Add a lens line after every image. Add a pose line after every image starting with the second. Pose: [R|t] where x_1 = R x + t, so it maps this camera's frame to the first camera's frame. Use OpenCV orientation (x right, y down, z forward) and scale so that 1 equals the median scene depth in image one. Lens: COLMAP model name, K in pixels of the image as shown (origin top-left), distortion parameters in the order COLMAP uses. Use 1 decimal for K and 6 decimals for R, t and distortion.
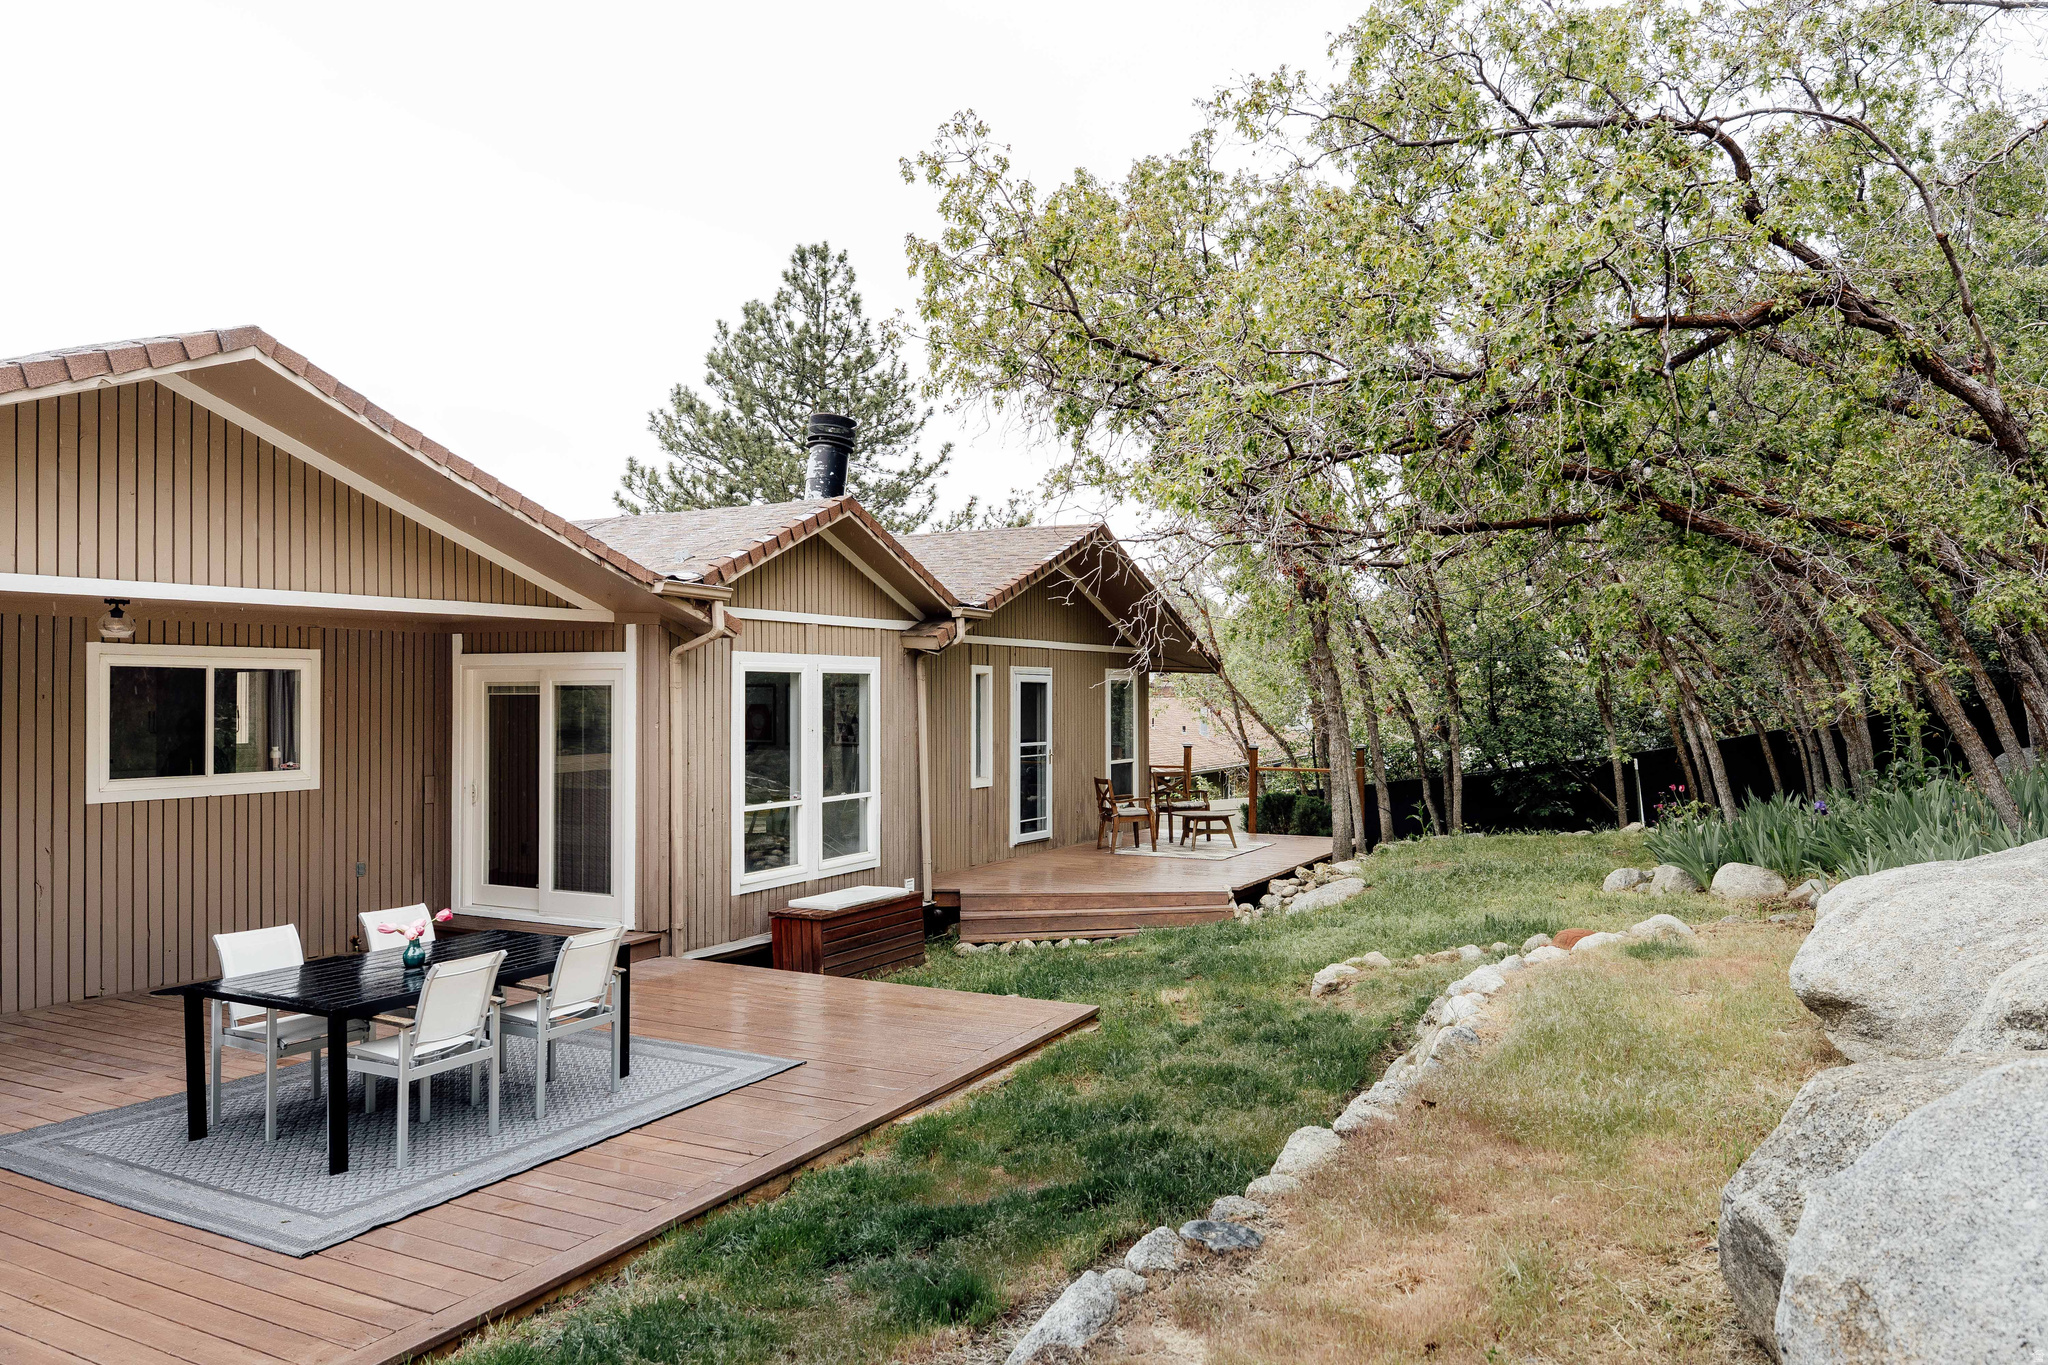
lens RADIAL K [[1385.2, 0, 1019.5], [0, 1385.2, 688.1], [0, 0, 1]] dist [-0.002728, -0.000520]
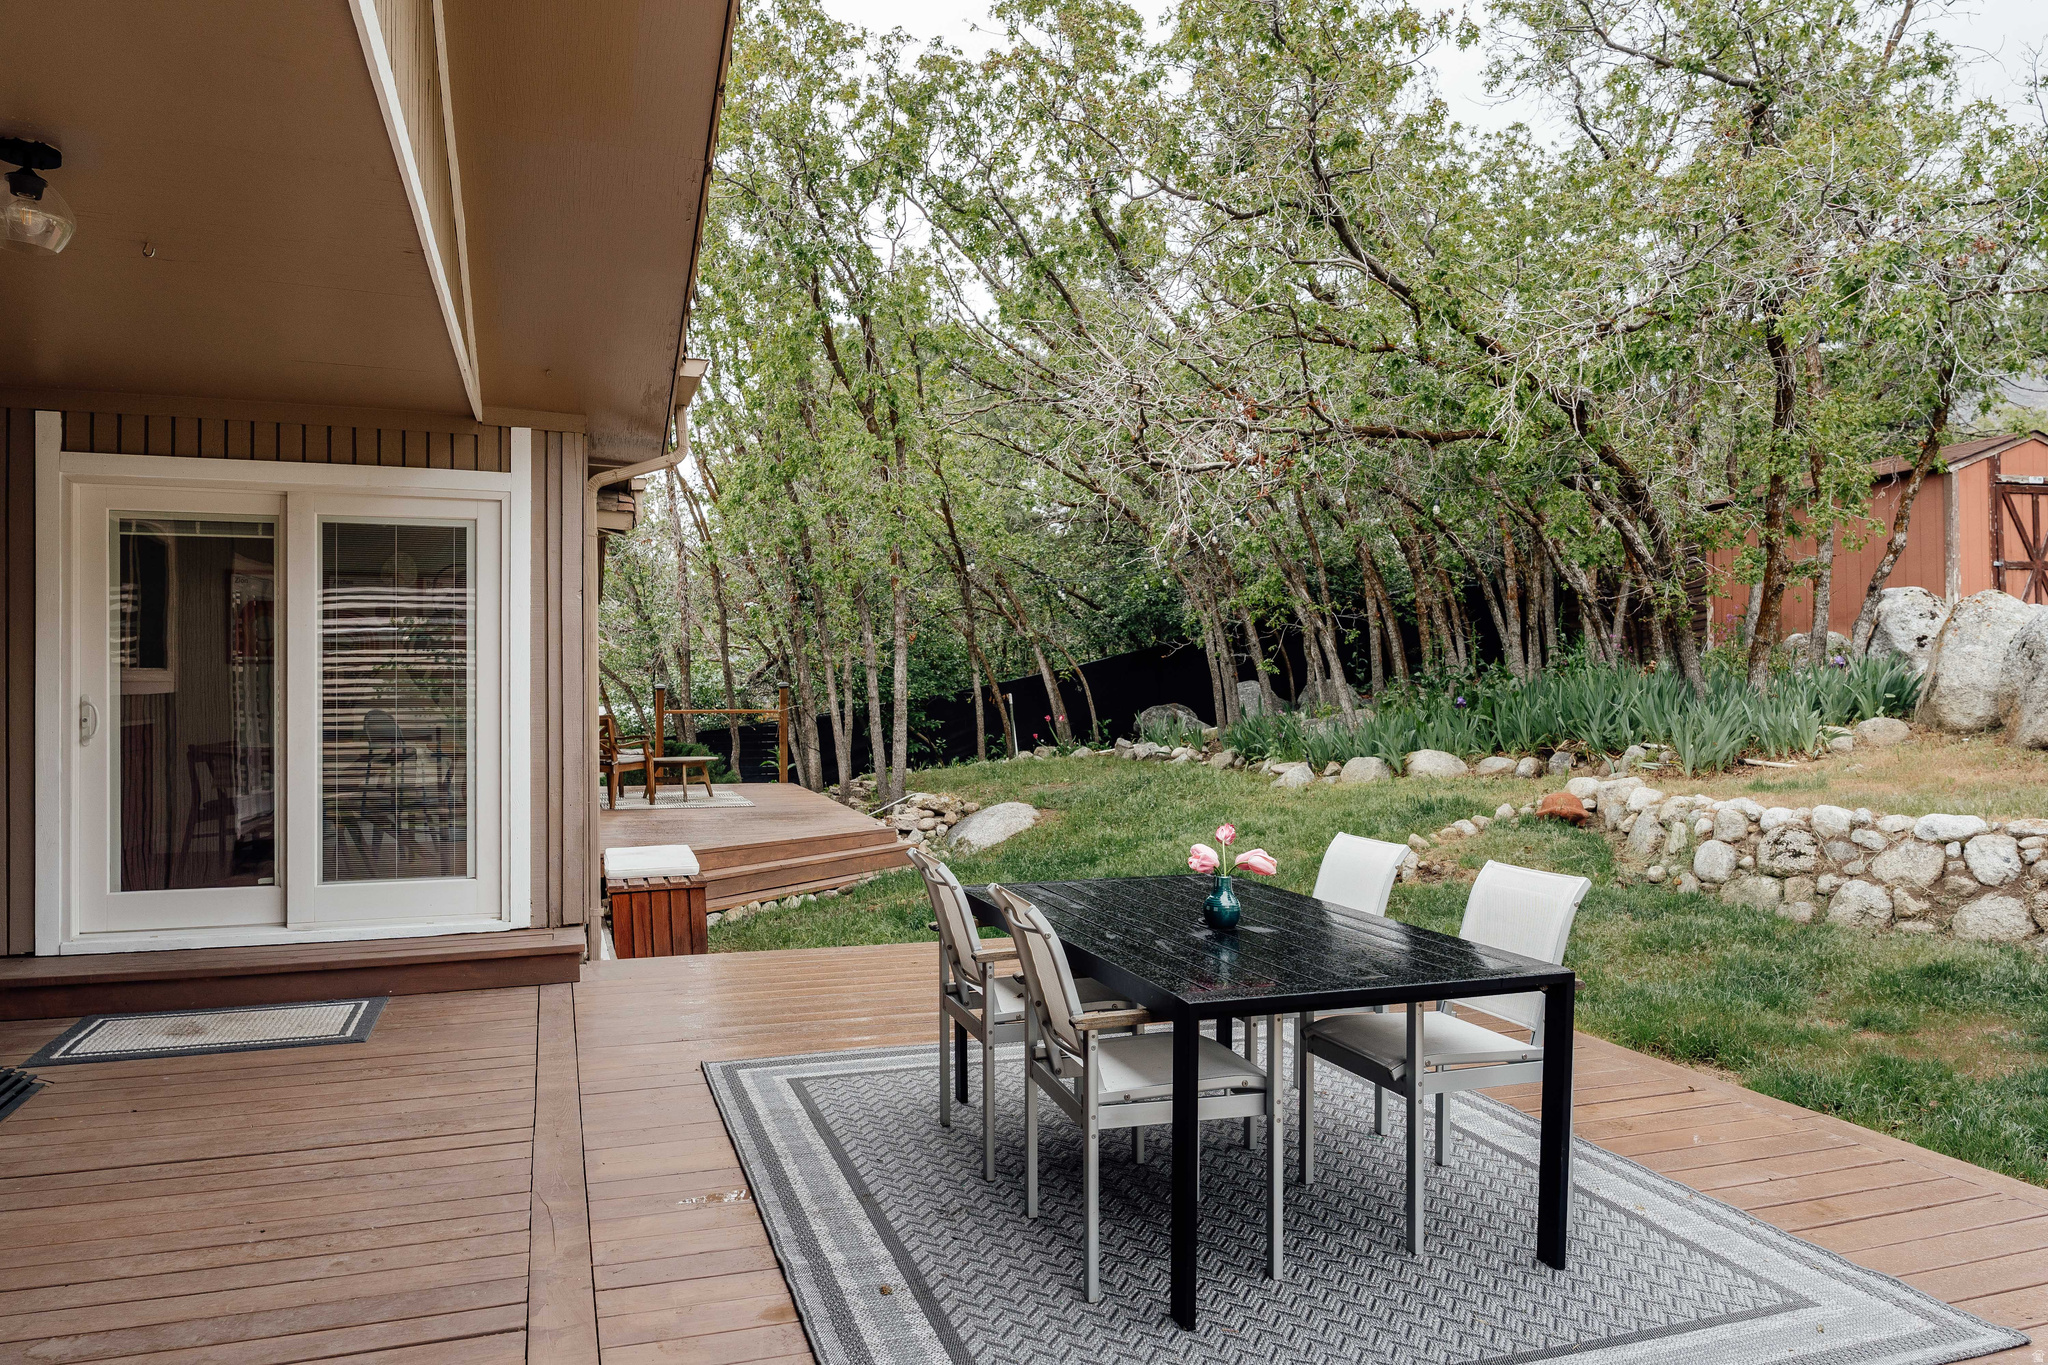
lens RADIAL K [[1391.3, 0, 1022.5], [0, 1391.3, 679.2], [0, 0, 1]] dist [-0.007198, -0.002628]
pose [[0.703463, -0.003721, 0.710722, -0.540845], [-0.004203, 0.999947, 0.009395, 0.056269], [-0.710720, -0.009596, 0.703410, 0.393306]]
